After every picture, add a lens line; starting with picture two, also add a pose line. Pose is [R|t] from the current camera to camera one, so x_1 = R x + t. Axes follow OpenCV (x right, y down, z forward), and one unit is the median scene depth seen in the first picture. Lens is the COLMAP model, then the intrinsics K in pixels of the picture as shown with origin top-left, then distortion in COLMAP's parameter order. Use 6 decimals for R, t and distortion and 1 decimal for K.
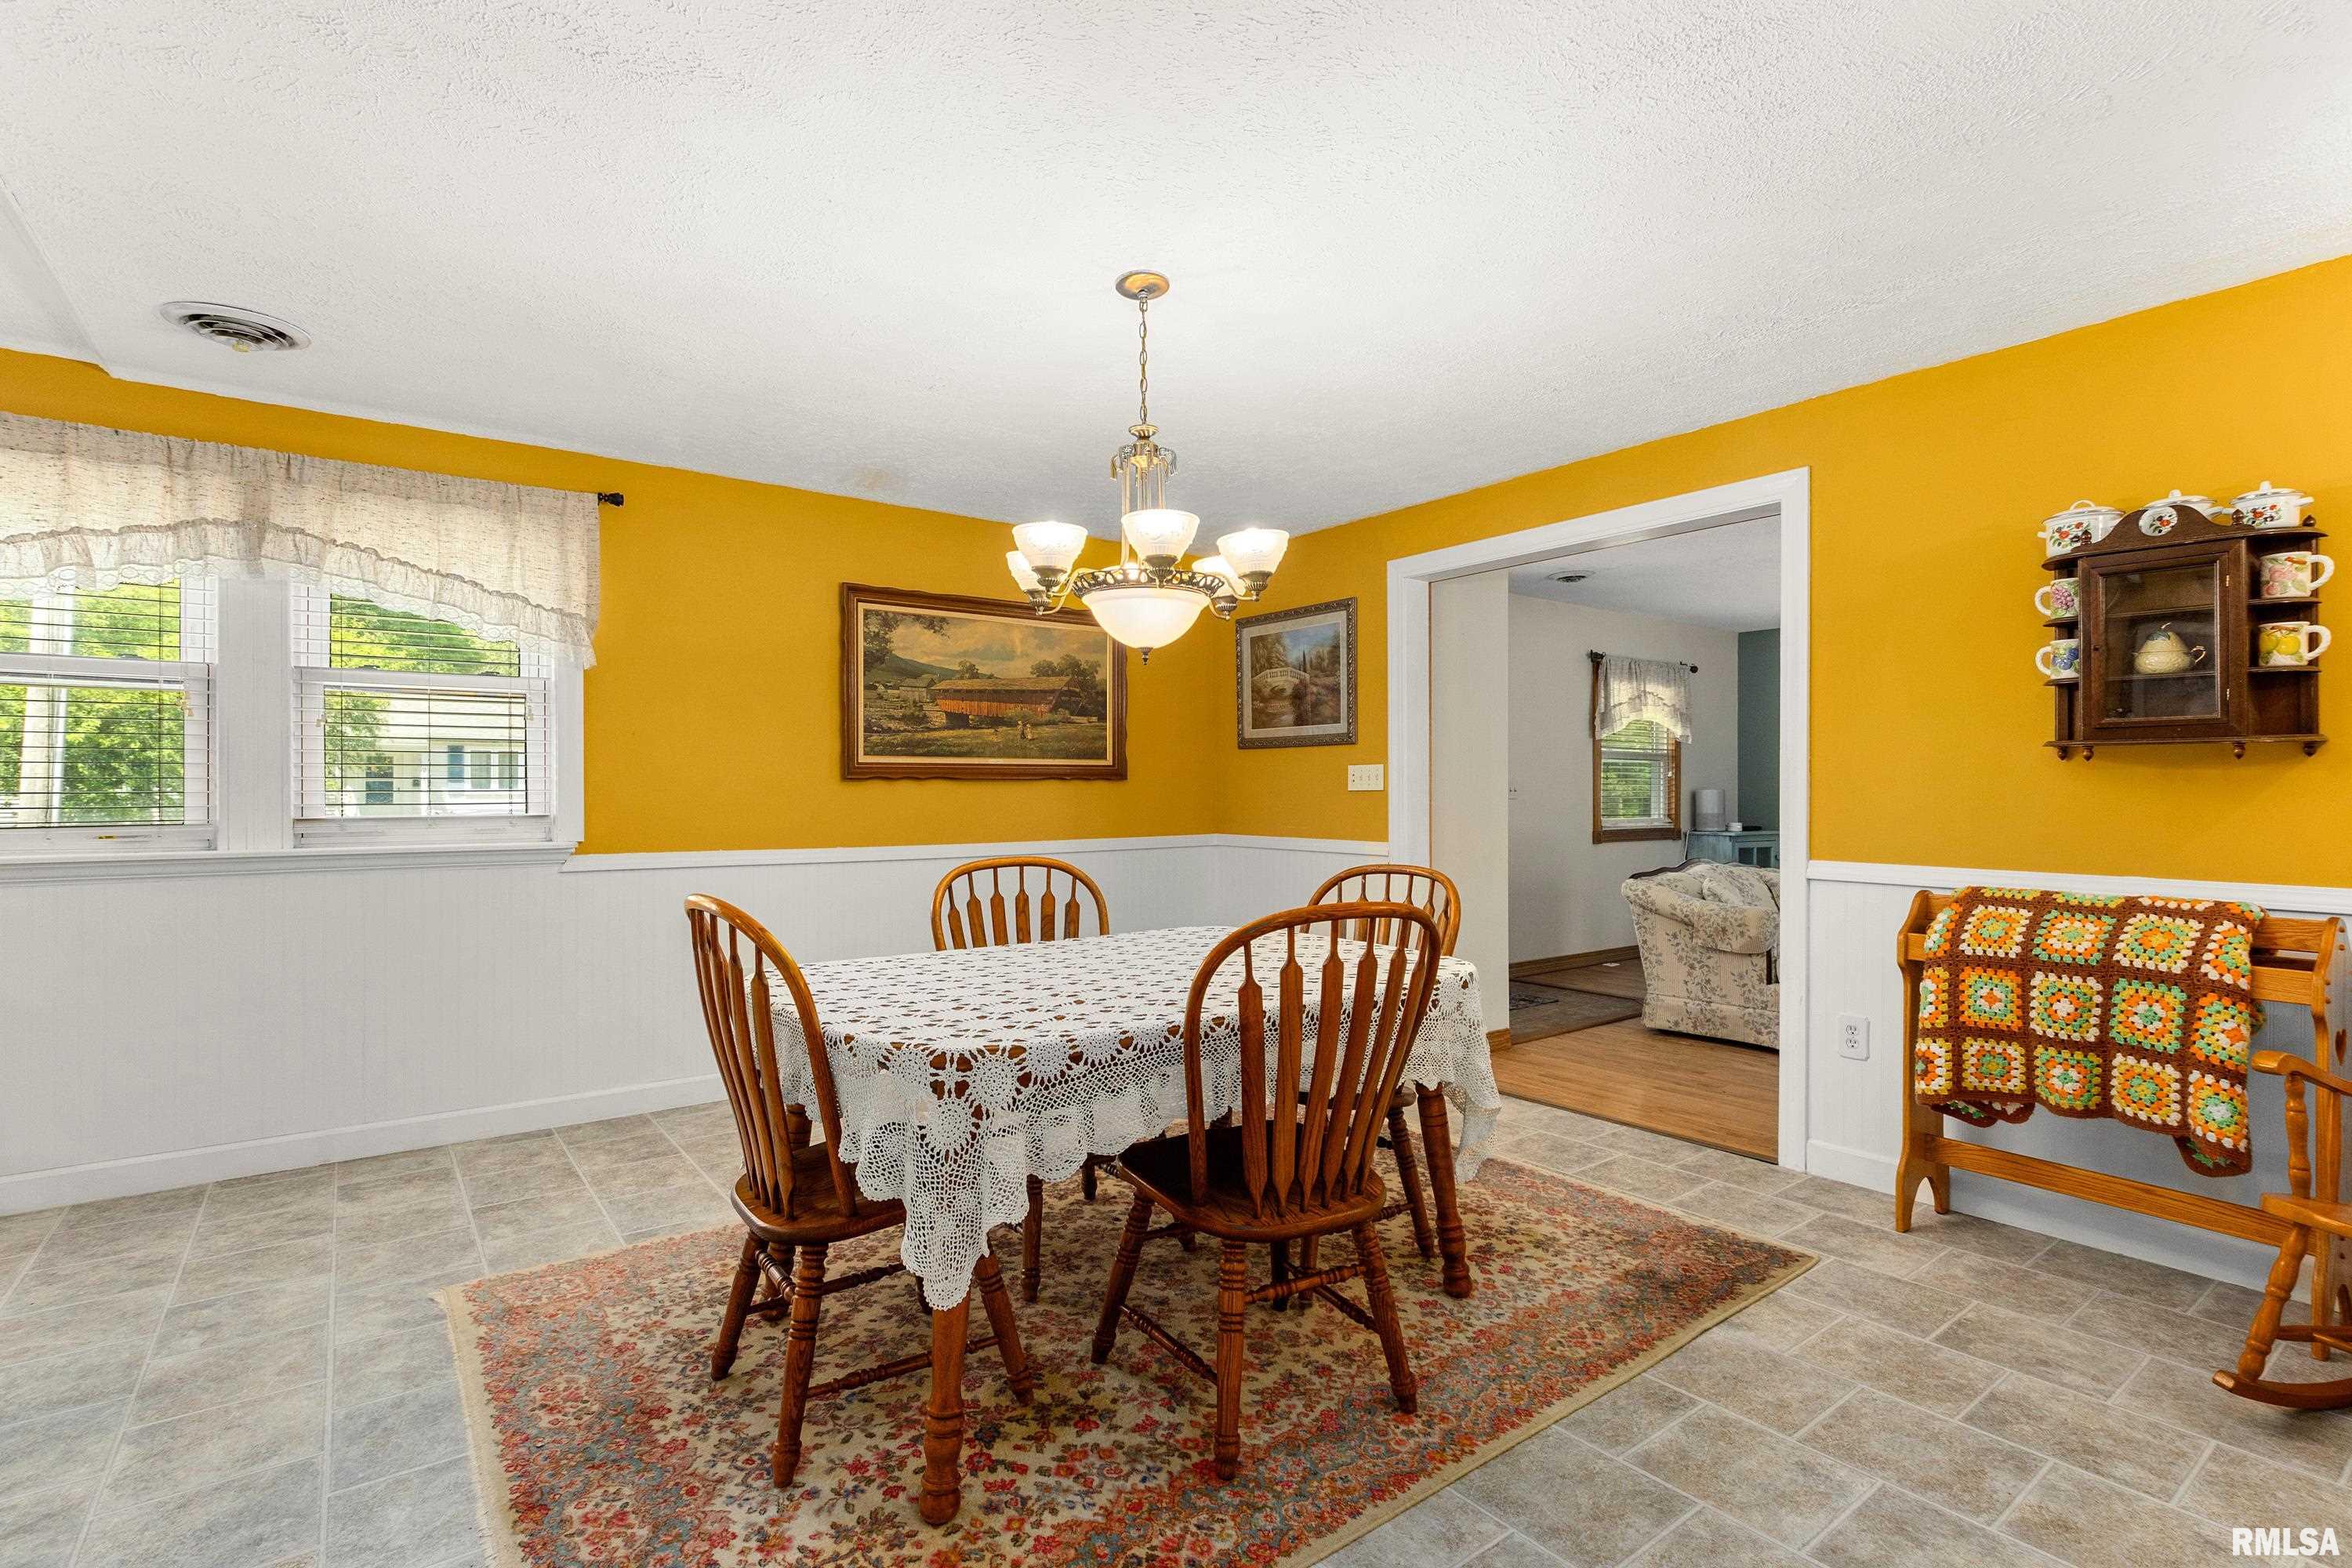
lens RADIAL K [[1132.7, 0, 1147.0], [0, 1132.7, 795.2], [0, 0, 1]] dist [0.003239, 0.000314]
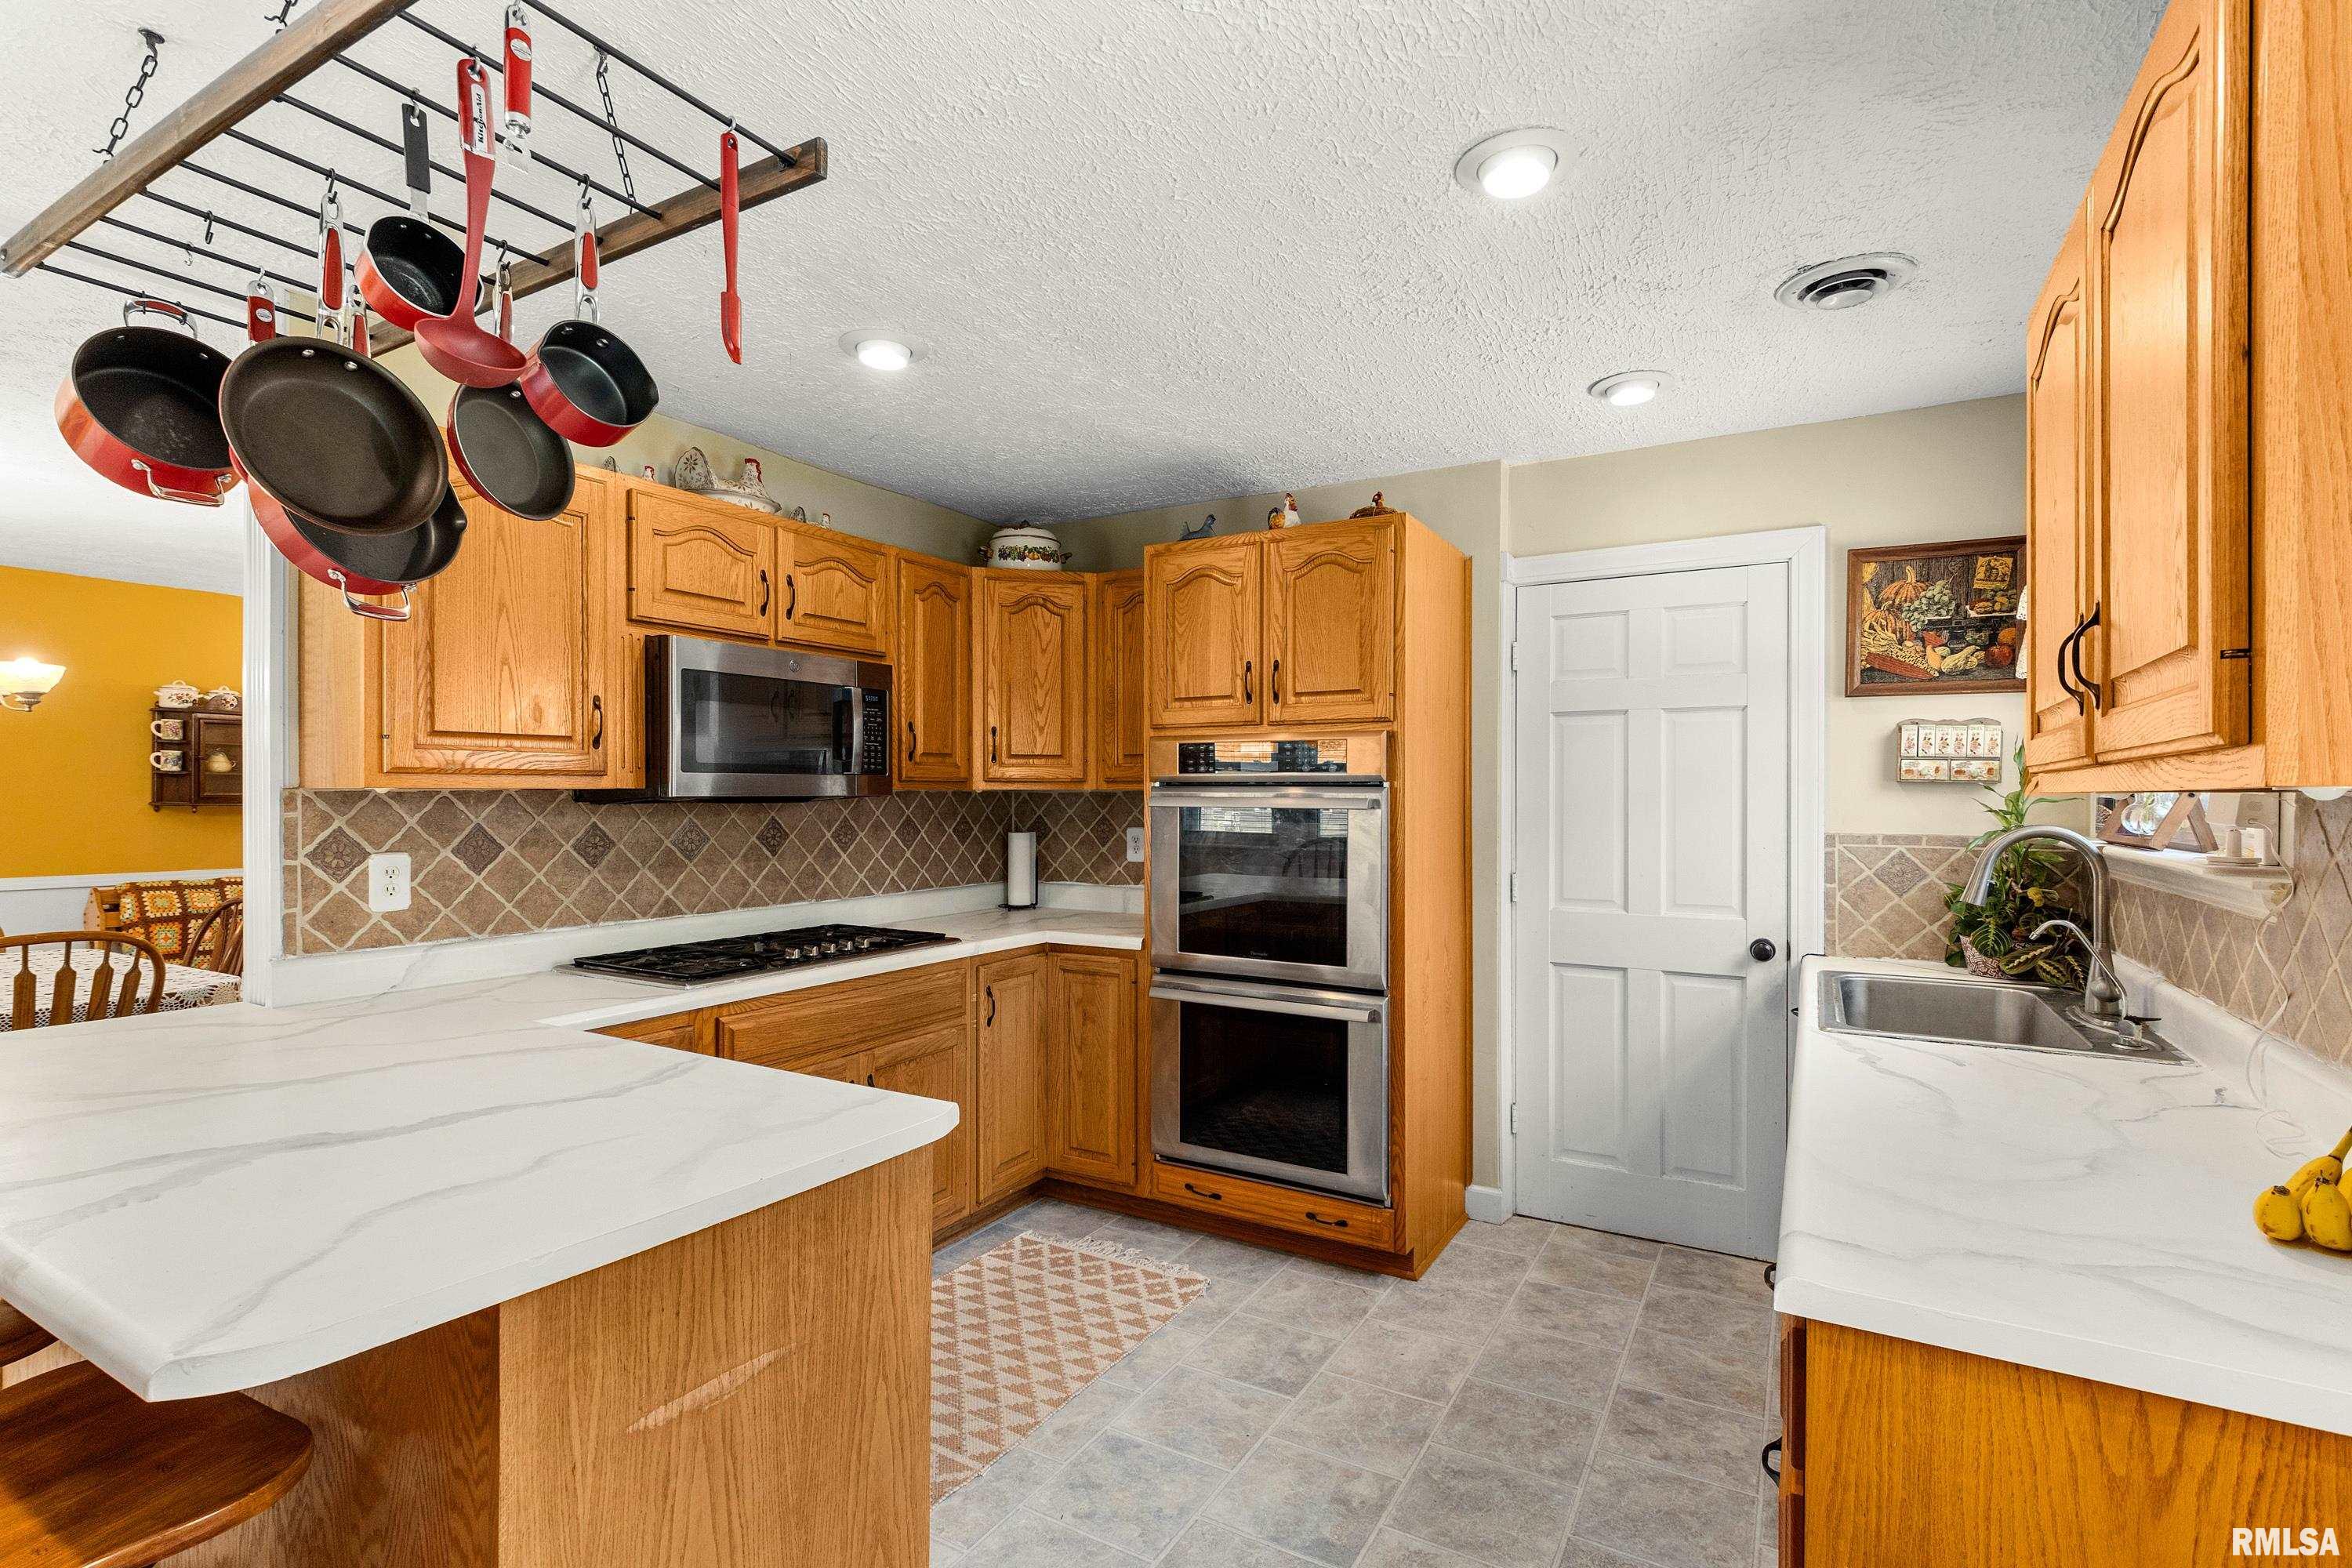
lens RADIAL K [[1132.7, 0, 1147.0], [0, 1132.7, 795.2], [0, 0, 1]] dist [0.003239, 0.000314]
pose [[-0.374269, -0.002432, 0.927317, -0.958238], [0.003075, 0.999988, 0.003863, -0.037415], [-0.927315, 0.004298, -0.374257, 0.106862]]
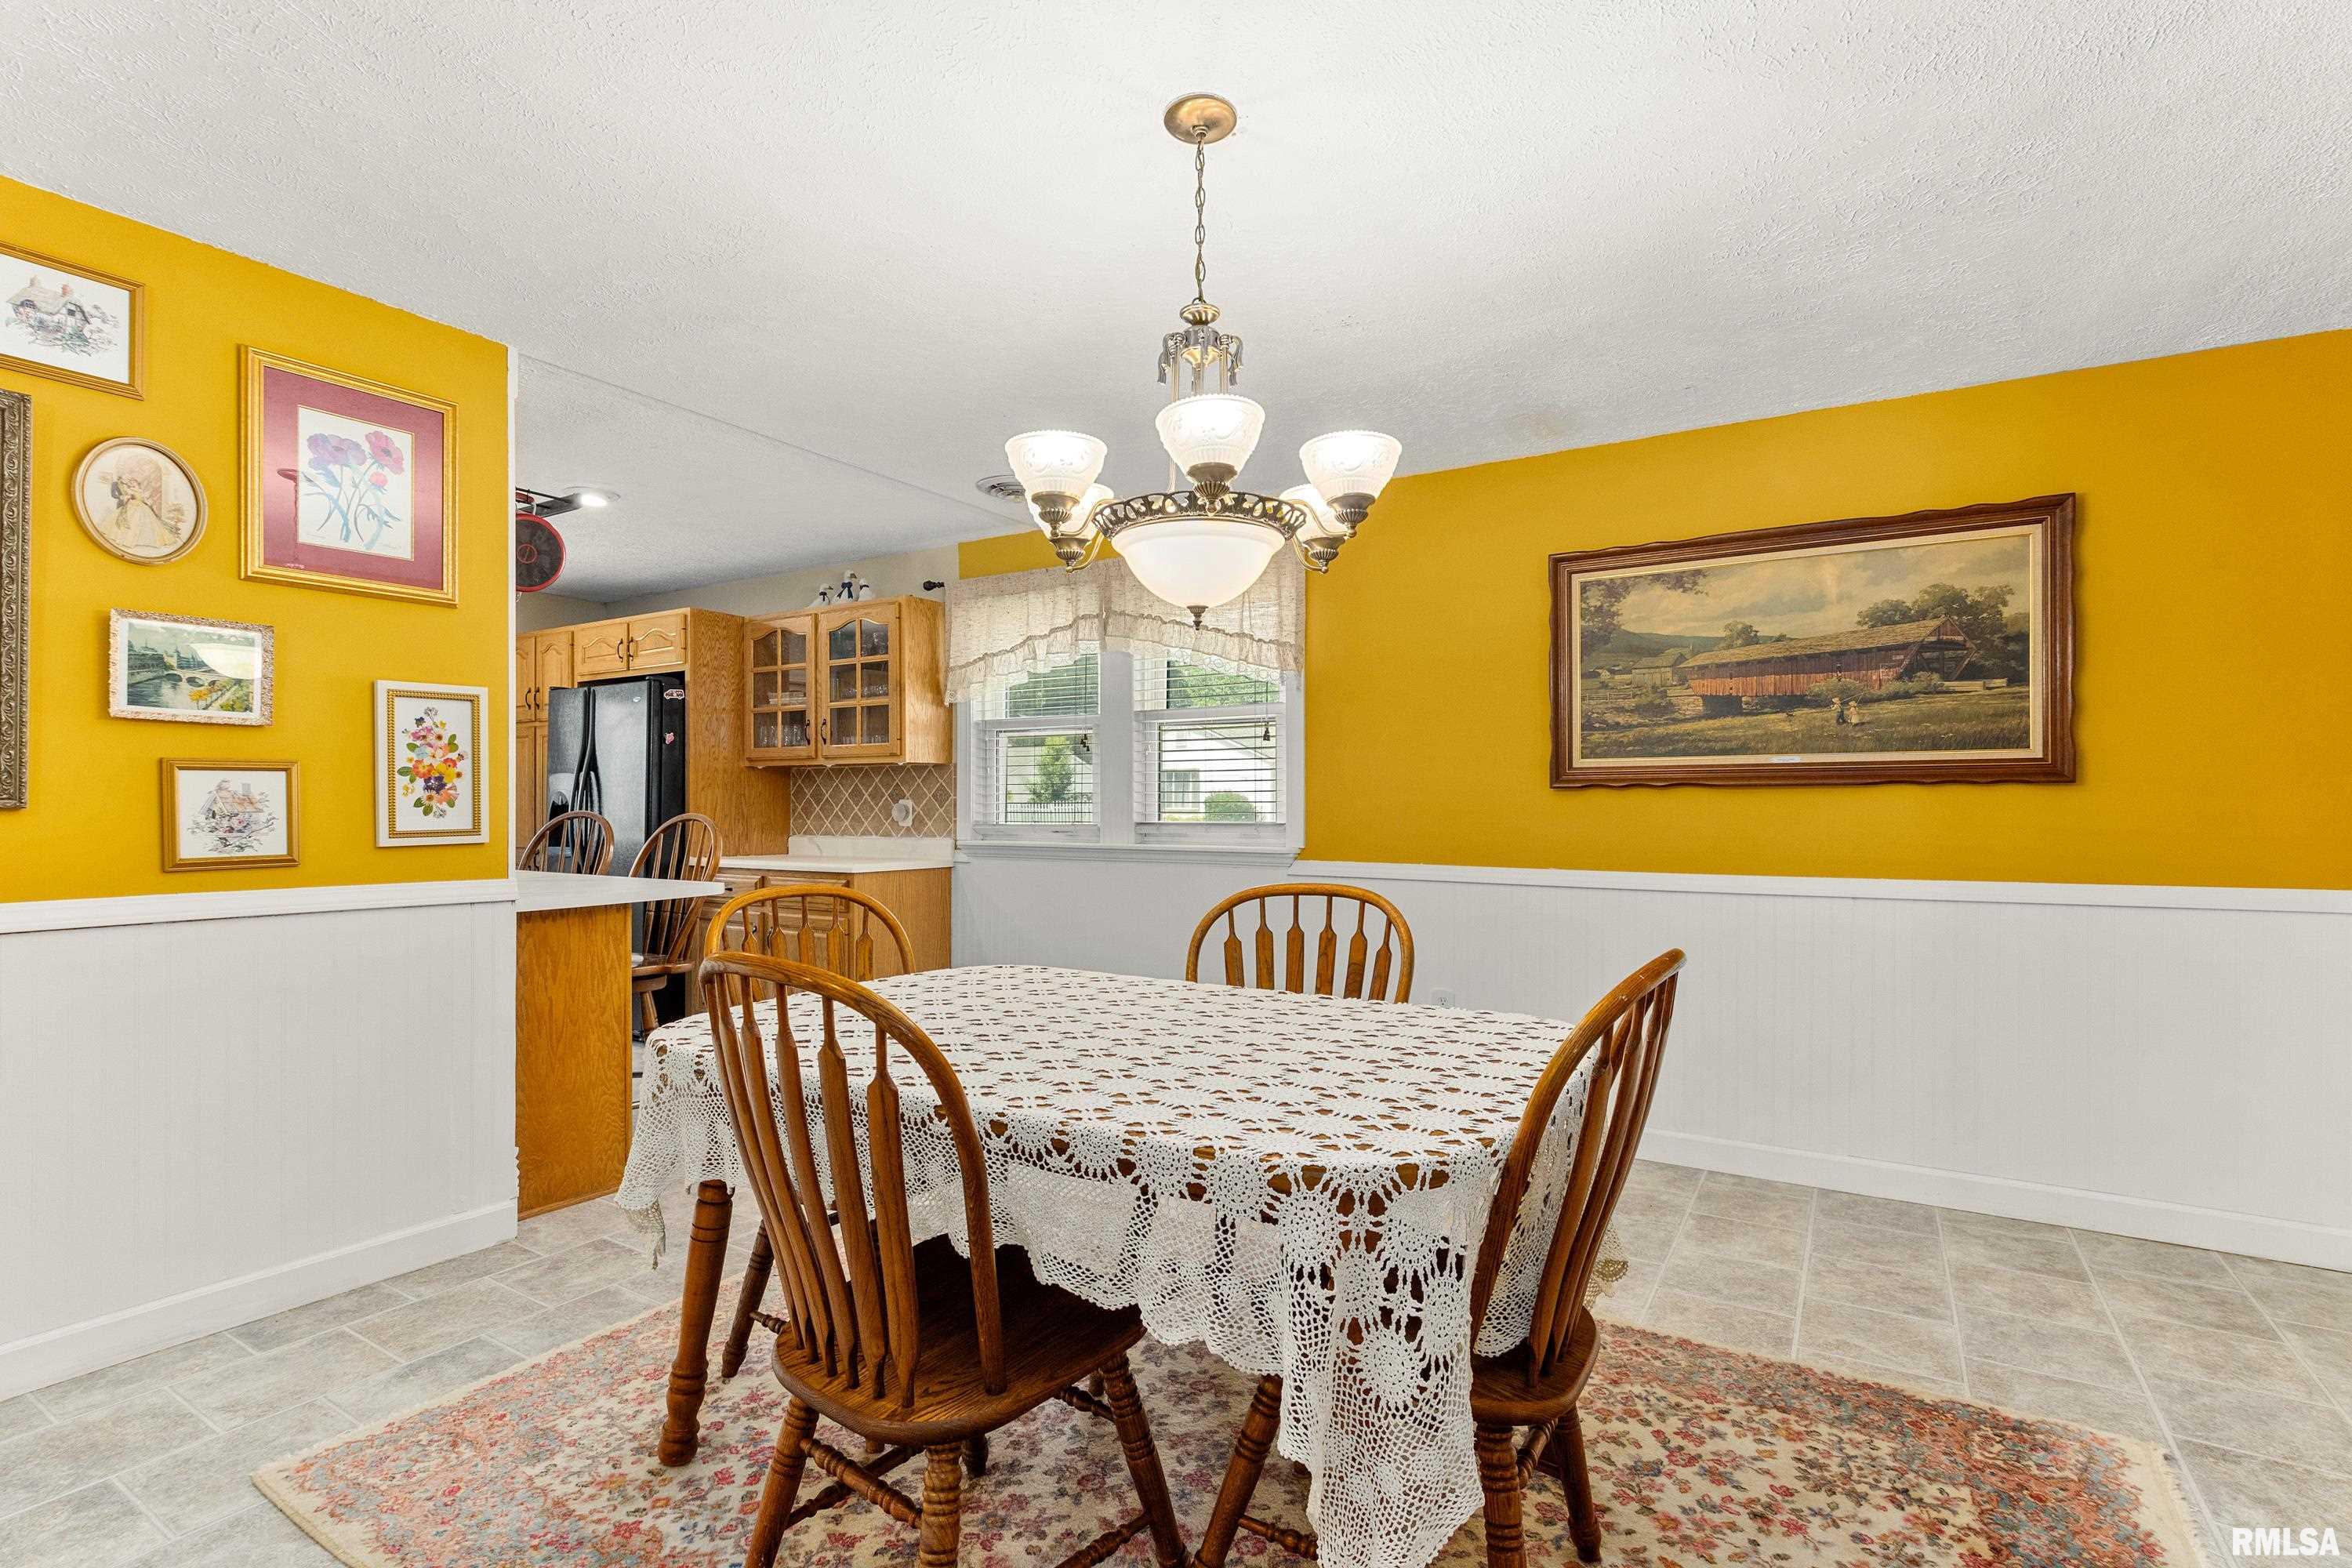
lens RADIAL K [[1082.9, 0, 1181.2], [0, 1082.9, 797.8], [0, 0, 1]] dist [-0.001184, -0.000522]
pose [[0.361792, -0.006276, -0.932238, 0.369164], [-0.006085, 0.999940, -0.009093, 0.002103], [0.932239, 0.008962, 0.361733, 0.434802]]
